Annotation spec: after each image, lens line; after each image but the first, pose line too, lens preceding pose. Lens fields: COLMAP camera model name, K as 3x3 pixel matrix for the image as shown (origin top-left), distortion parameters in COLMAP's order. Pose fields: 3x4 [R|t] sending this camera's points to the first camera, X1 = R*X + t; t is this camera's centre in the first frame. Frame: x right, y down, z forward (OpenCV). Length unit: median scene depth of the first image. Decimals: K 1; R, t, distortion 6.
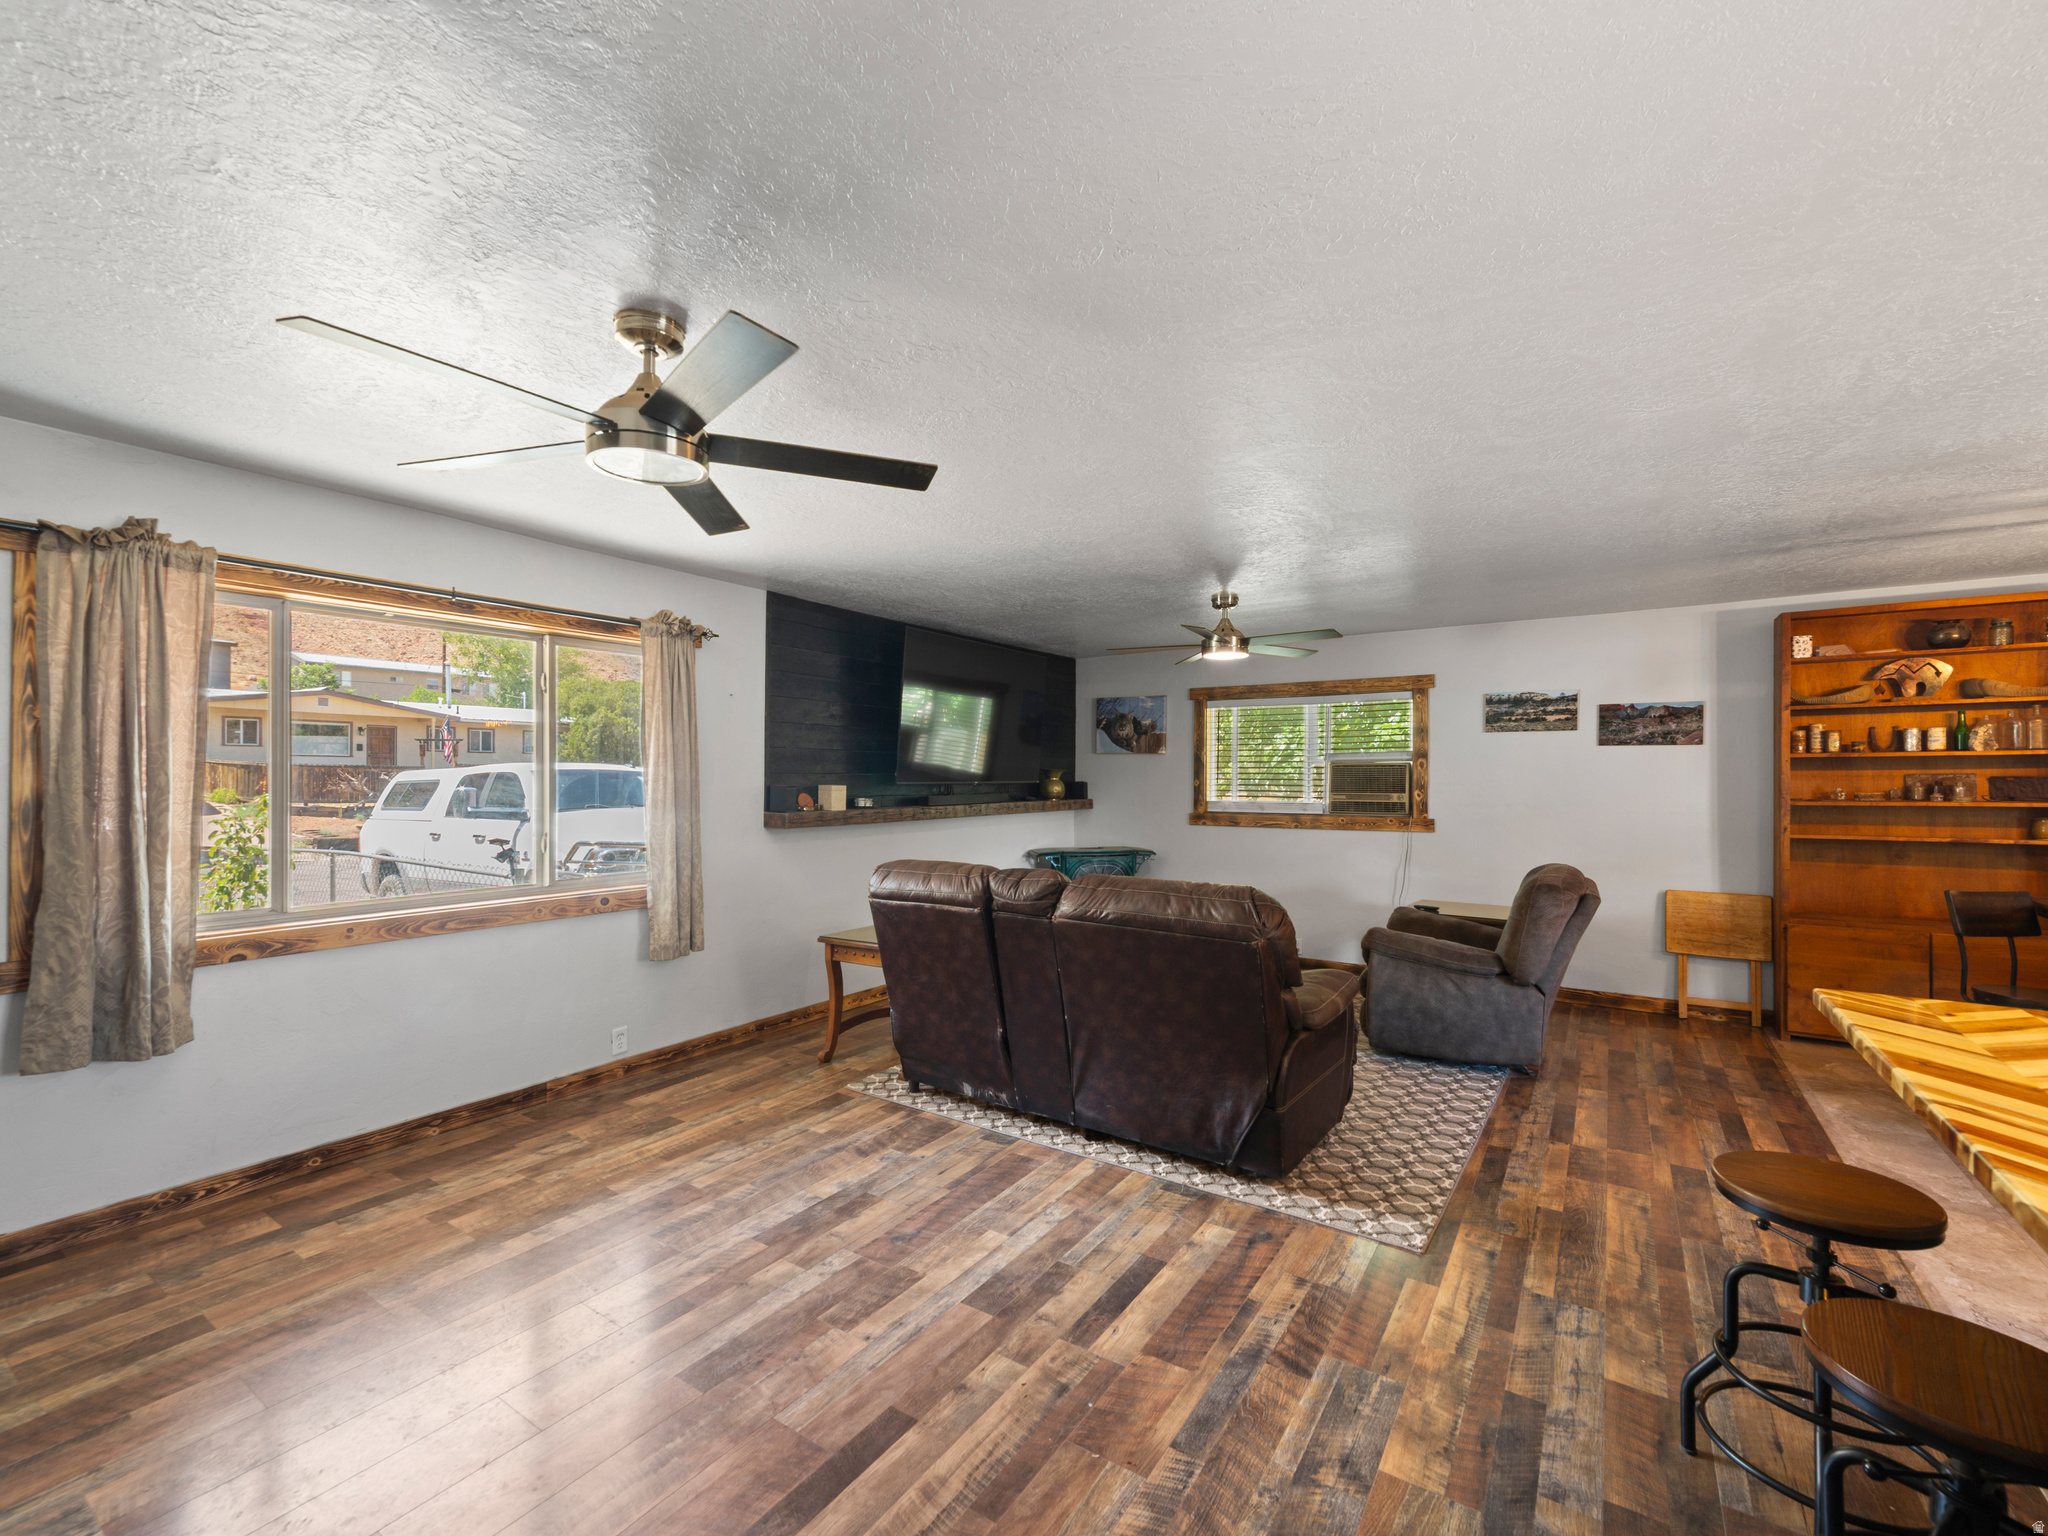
lens RADIAL K [[860.5, 0, 1027.8], [0, 860.5, 781.4], [0, 0, 1]] dist [0.000661, 0.000584]
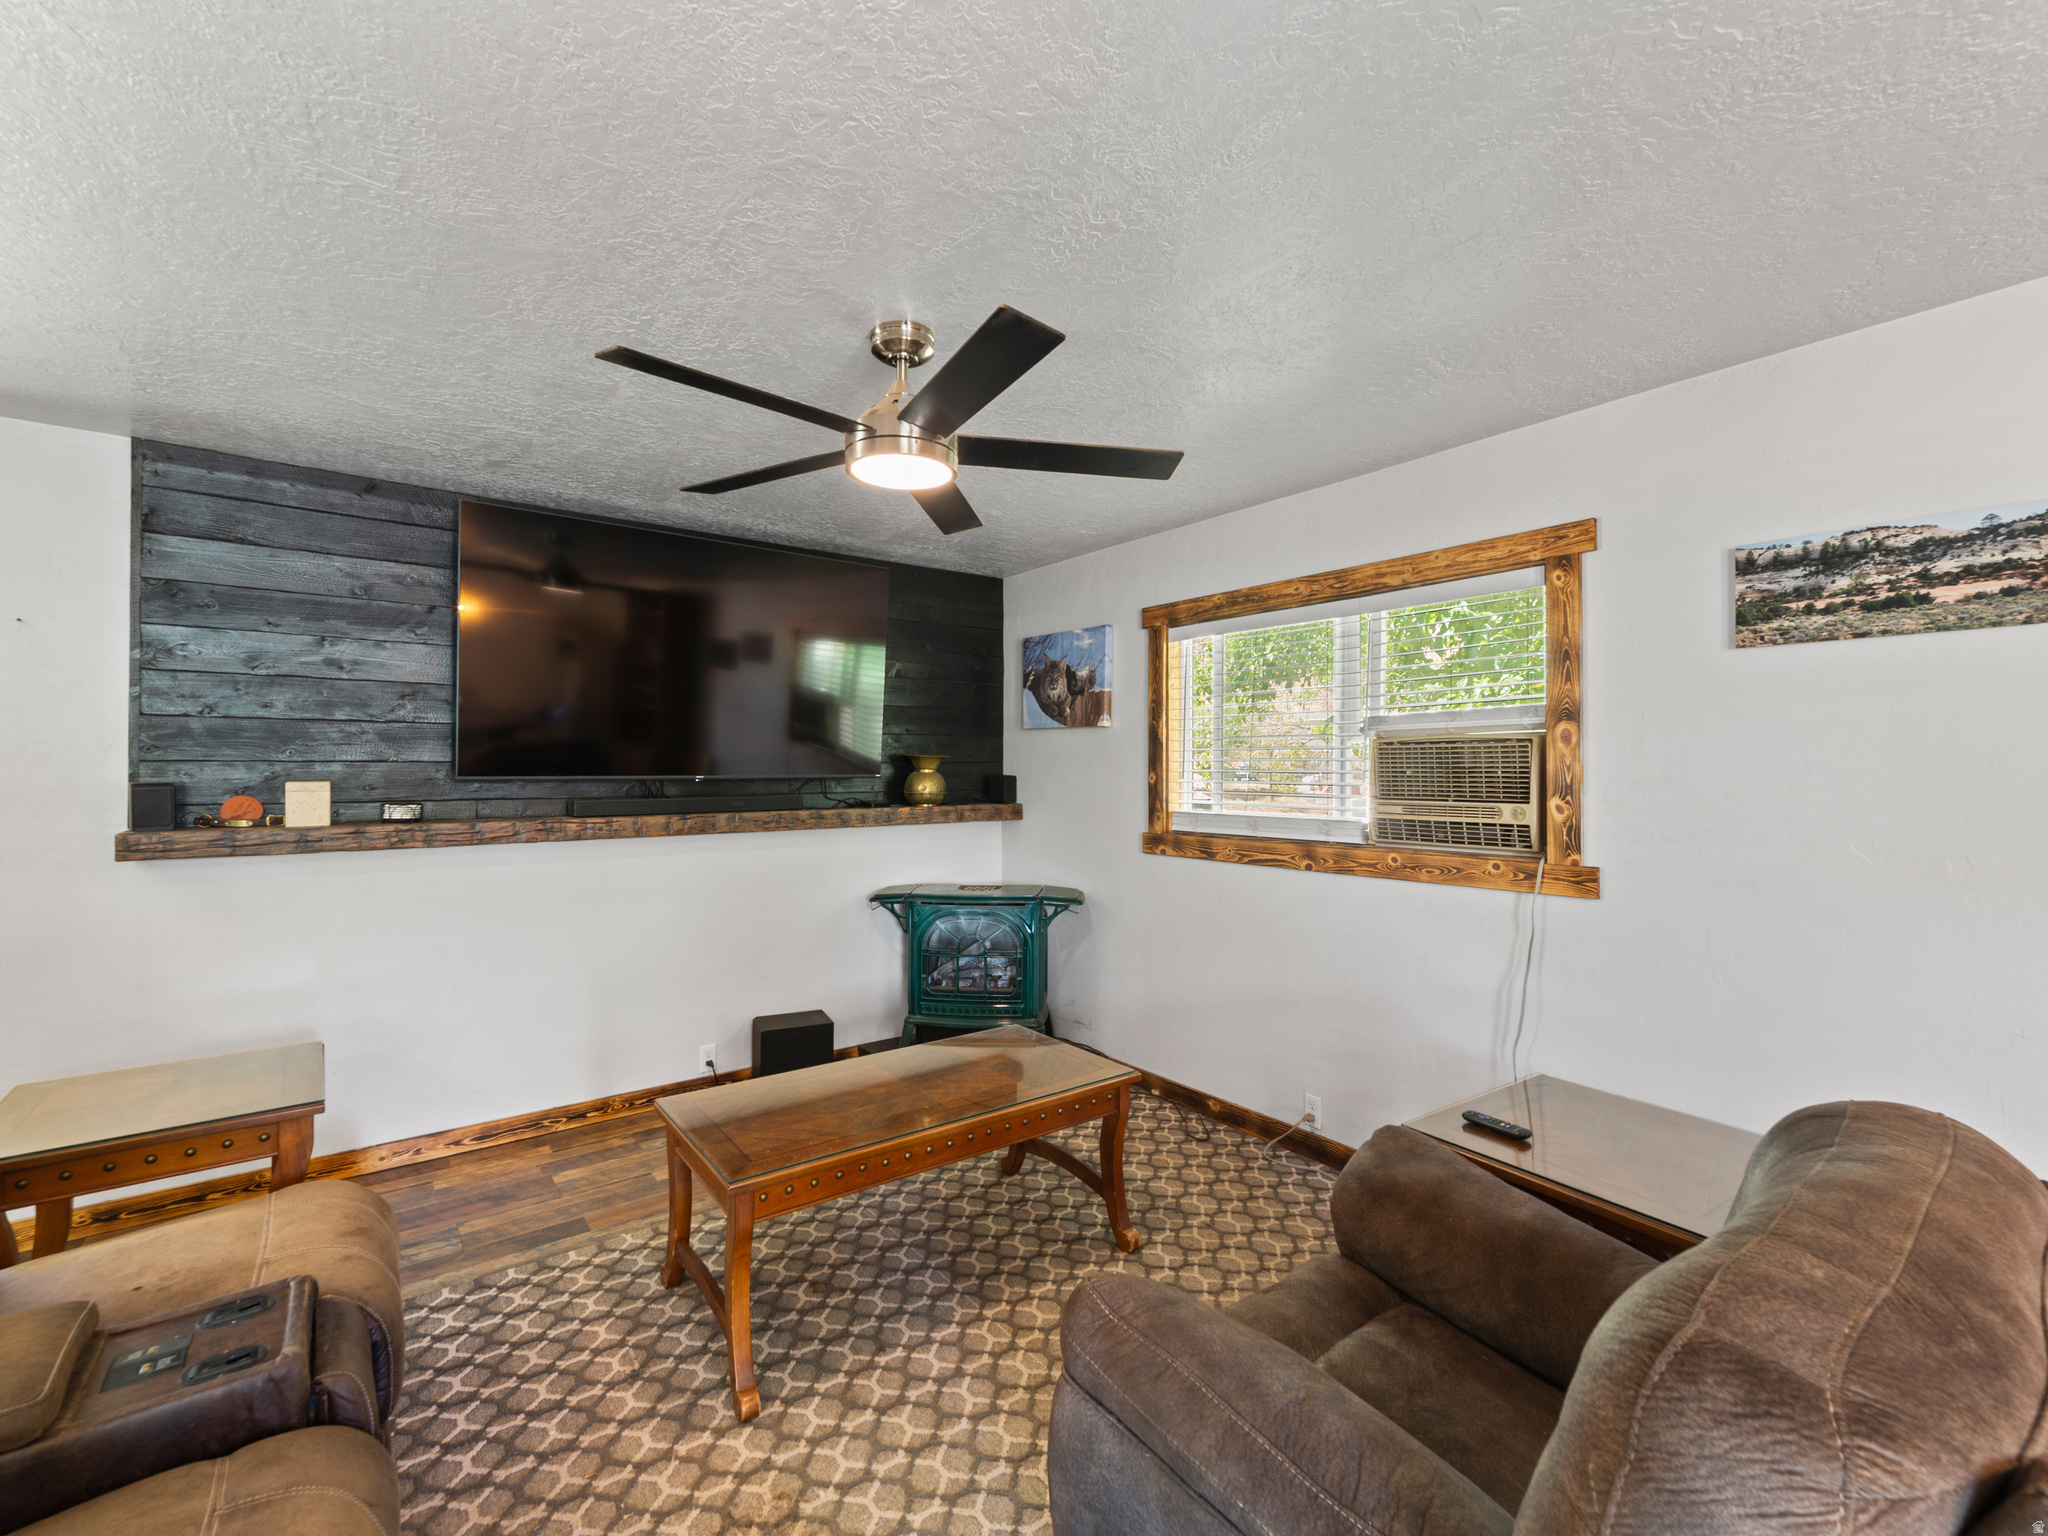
lens RADIAL K [[878.8, 0, 1024.0], [0, 878.8, 768.0], [0, 0, 1]] dist [0.008942, 0.000106]
pose [[0.951812, -0.001368, -0.306679, 0.428110], [-0.000796, 0.999976, -0.006933, -0.001127], [0.306681, 0.006844, 0.951788, 0.644633]]
